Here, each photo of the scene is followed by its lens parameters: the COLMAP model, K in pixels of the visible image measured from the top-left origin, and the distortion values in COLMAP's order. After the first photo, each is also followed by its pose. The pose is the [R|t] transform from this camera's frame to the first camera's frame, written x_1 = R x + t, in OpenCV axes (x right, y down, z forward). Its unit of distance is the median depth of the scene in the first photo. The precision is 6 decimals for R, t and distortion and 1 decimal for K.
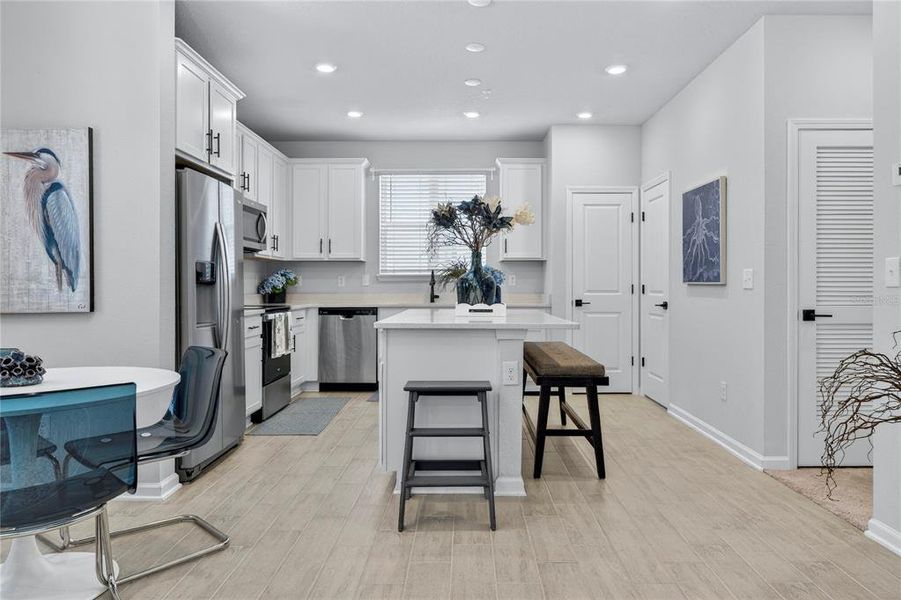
lens RADIAL K [[613.2, 0, 463.0], [0, 613.2, 285.0], [0, 0, 1]] dist [-0.002116, 0.012490]
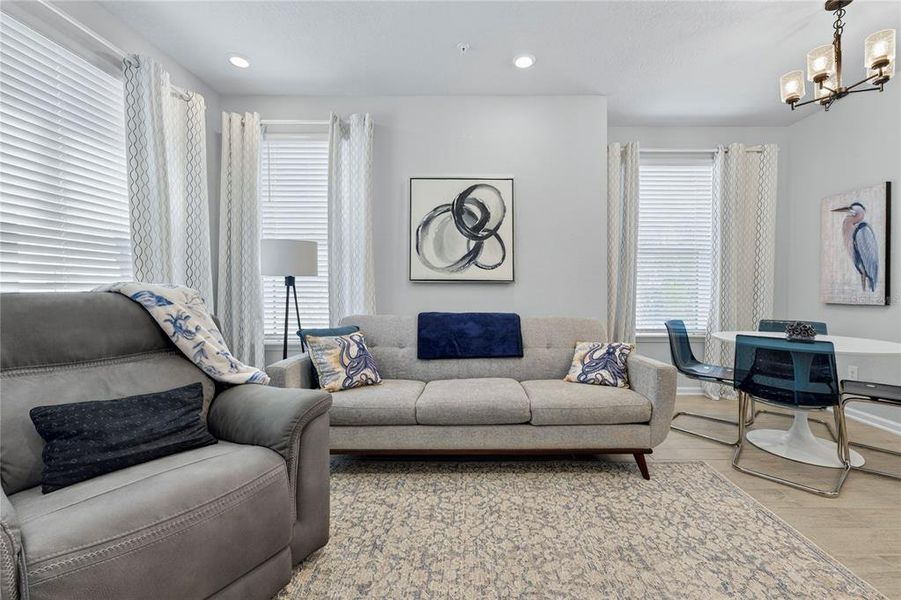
lens RADIAL K [[370.6, 0, 463.9], [0, 370.6, 292.1], [0, 0, 1]] dist [-0.012608, 0.006591]
pose [[-0.003570, 0.011928, -0.999922, 0.199346], [-0.001949, 0.999927, 0.011935, 0.002410], [0.999992, 0.001991, -0.003546, -0.017124]]
